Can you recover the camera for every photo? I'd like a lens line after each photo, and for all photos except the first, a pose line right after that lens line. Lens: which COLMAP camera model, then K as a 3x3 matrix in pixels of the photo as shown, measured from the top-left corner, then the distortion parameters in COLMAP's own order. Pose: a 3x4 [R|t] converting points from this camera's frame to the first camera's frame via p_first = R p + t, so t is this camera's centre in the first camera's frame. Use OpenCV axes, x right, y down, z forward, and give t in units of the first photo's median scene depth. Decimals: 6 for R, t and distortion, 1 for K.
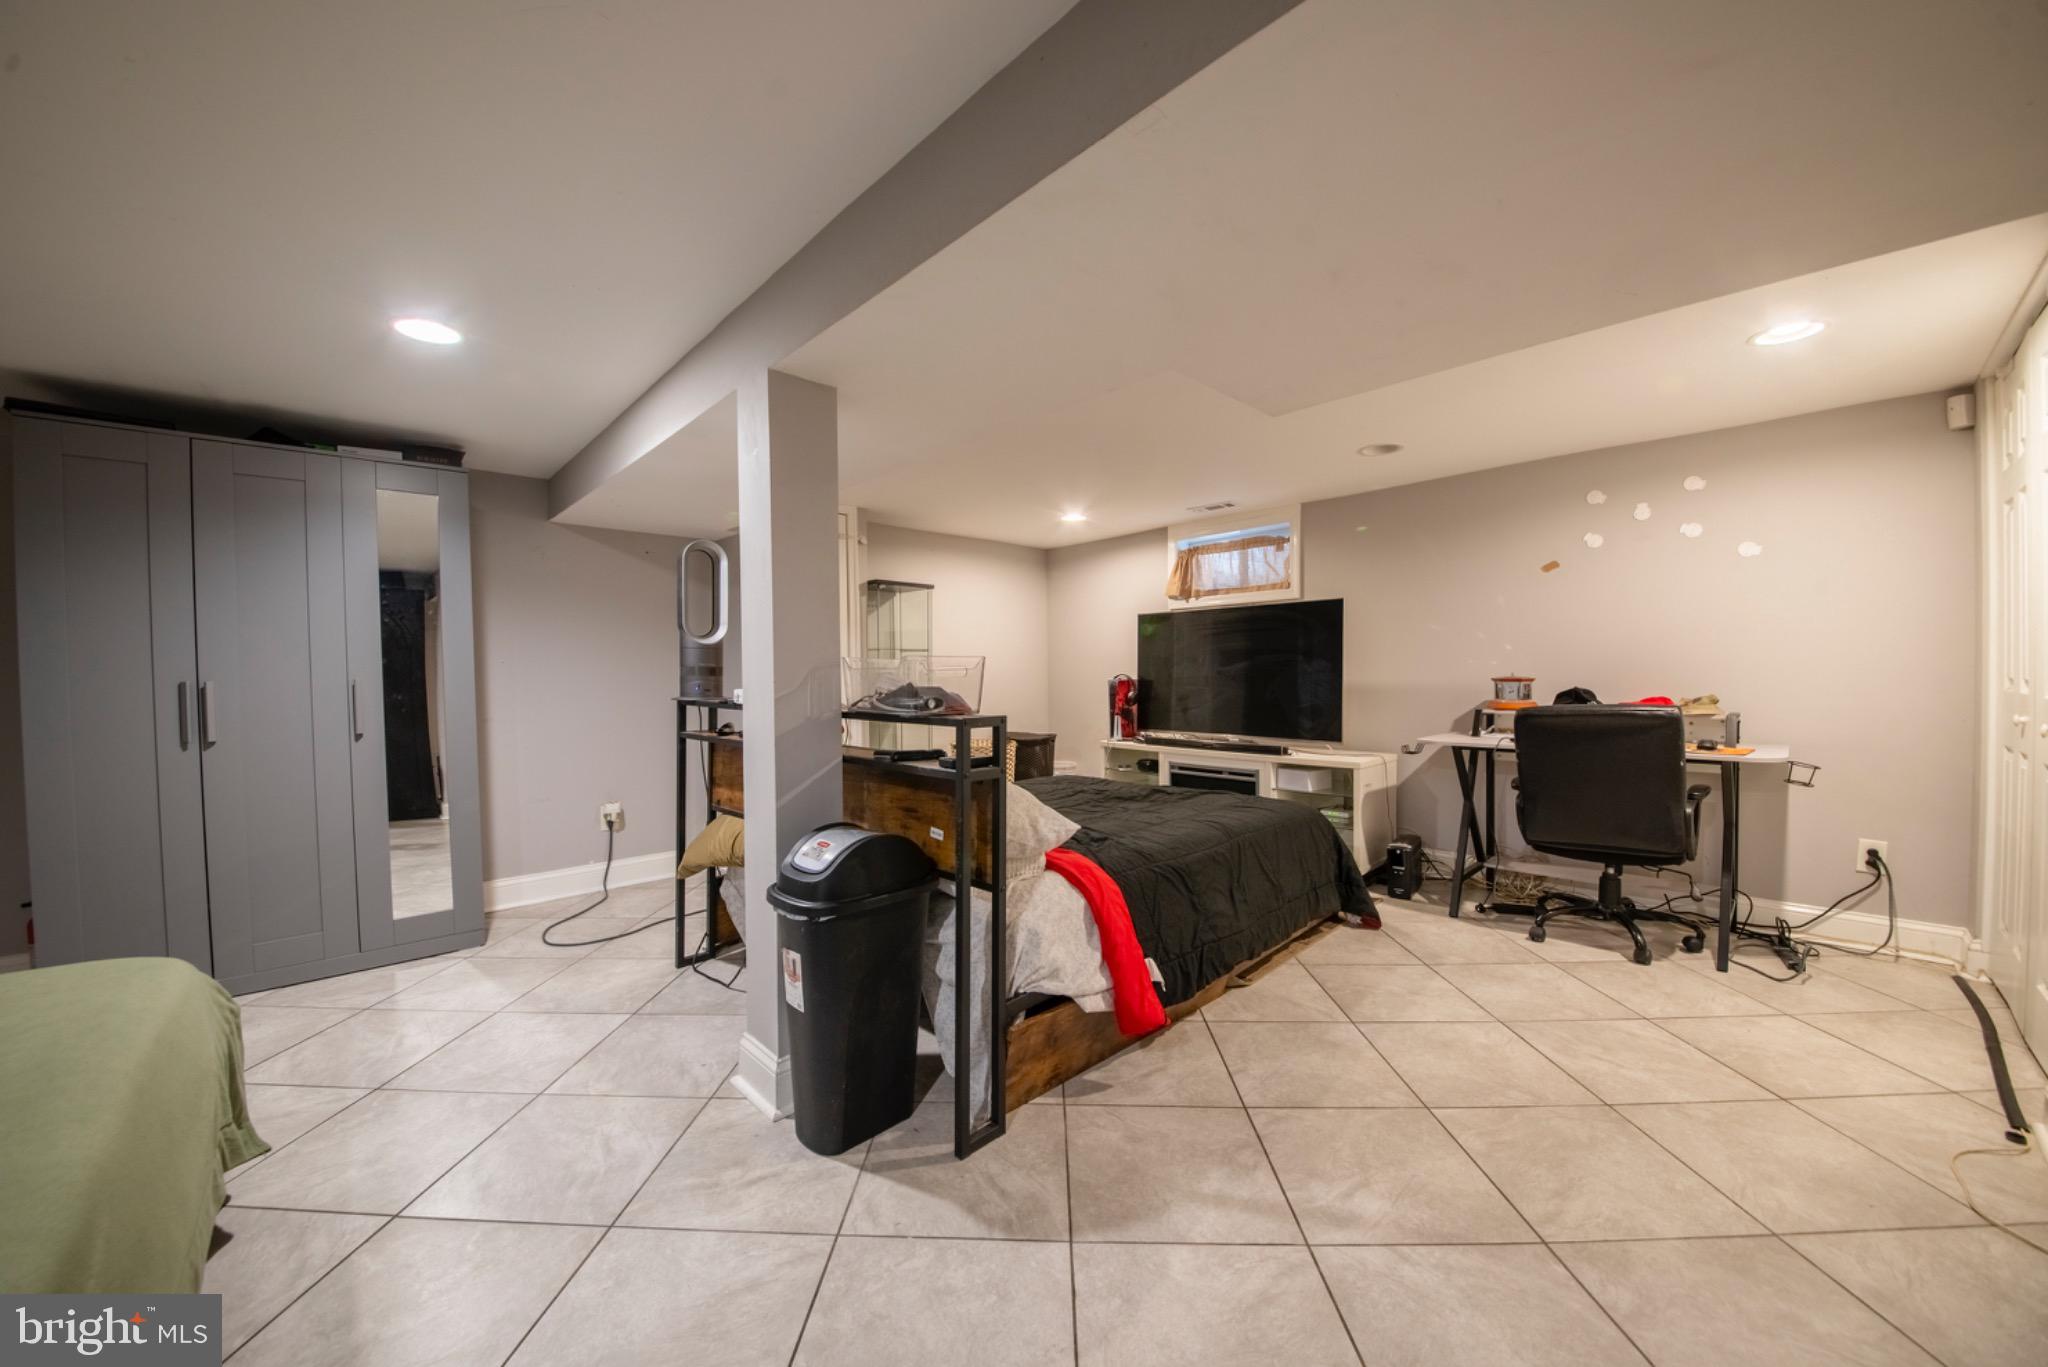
lens RADIAL K [[736.9, 0, 1011.2], [0, 736.9, 686.2], [0, 0, 1]] dist [0.000940, -0.010873]
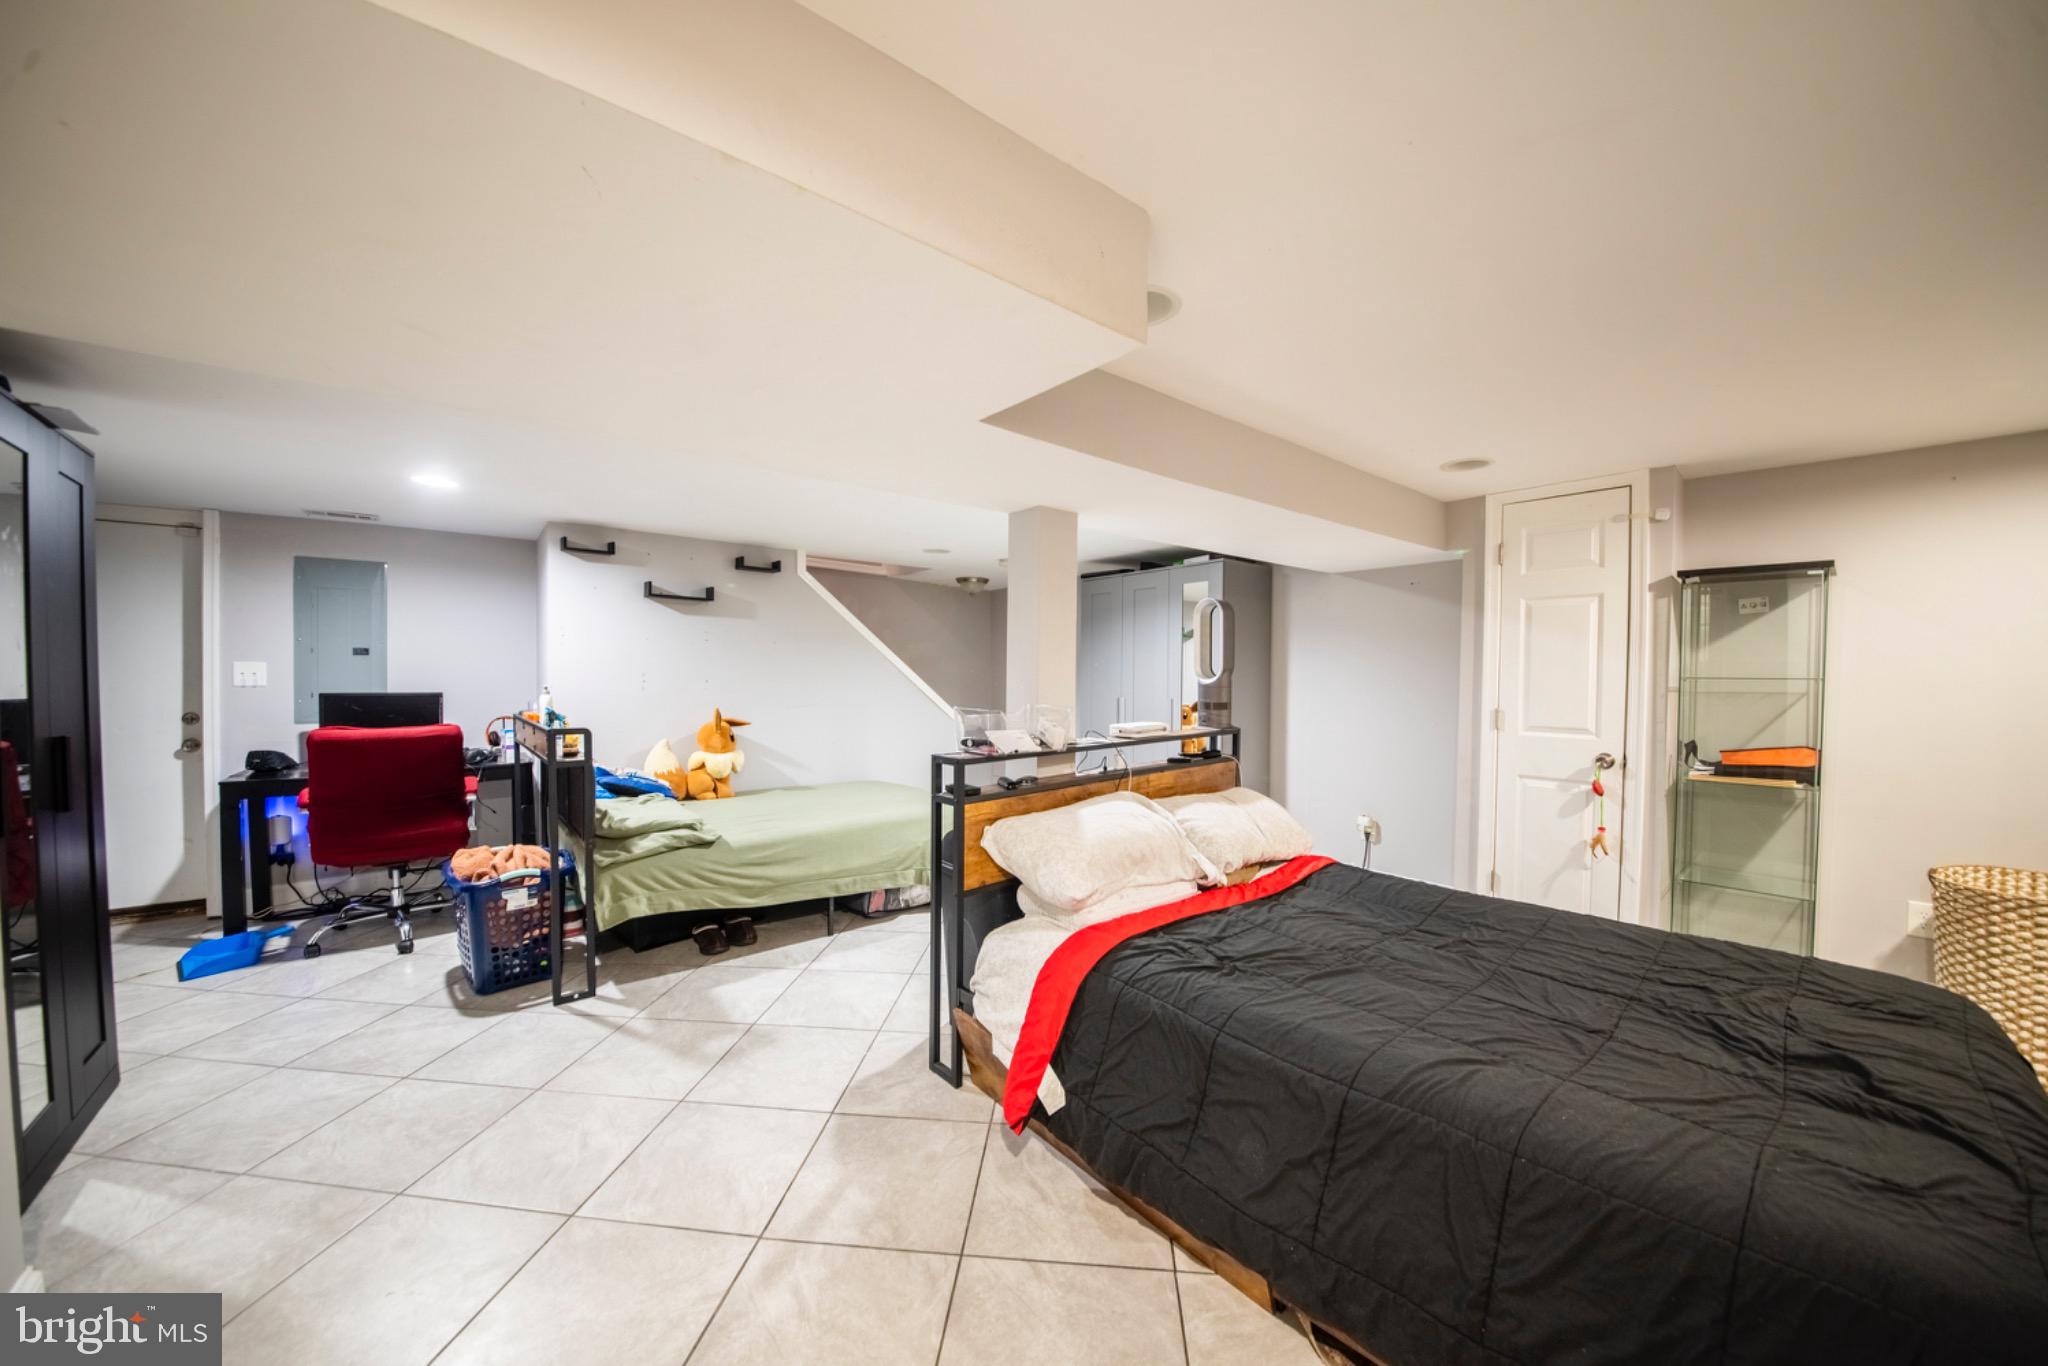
lens RADIAL K [[708.9, 0, 1017.9], [0, 708.9, 692.0], [0, 0, 1]] dist [-0.000059, 0.000053]
pose [[-0.047693, 0.034985, -0.998249, 0.882718], [-0.022886, 0.999086, 0.036108, -0.092405], [0.998600, 0.024568, -0.046848, 0.857481]]
